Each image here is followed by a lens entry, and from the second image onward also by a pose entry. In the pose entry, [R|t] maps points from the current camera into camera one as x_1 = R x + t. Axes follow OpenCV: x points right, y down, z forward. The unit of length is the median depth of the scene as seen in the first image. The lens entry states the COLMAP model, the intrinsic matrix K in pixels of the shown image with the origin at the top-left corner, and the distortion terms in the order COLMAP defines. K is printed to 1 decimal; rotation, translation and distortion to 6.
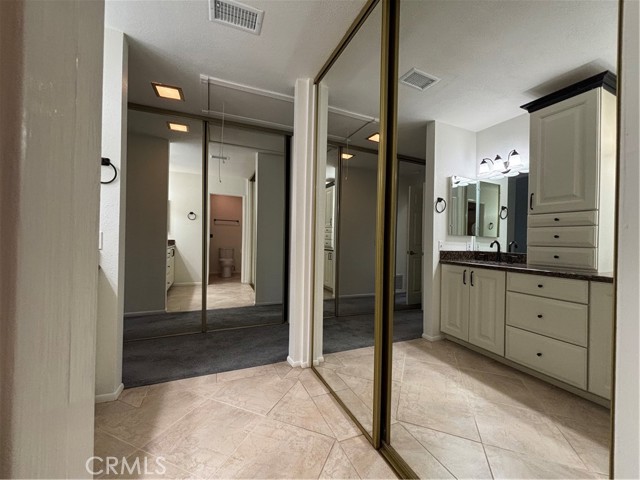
lens RADIAL K [[257.8, 0, 317.7], [0, 257.8, 240.6], [0, 0, 1]] dist [0.000674, 0.000187]
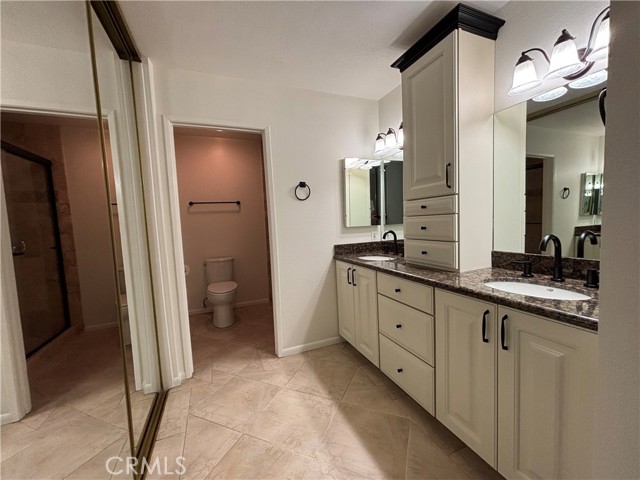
lens RADIAL K [[257.8, 0, 320.3], [0, 257.8, 241.4], [0, 0, 1]] dist [0.000674, 0.000187]
pose [[0.997070, -0.064103, -0.041737, 0.590319], [0.067071, 0.994994, 0.074086, -0.052348], [0.036779, -0.076668, 0.996378, 0.160787]]
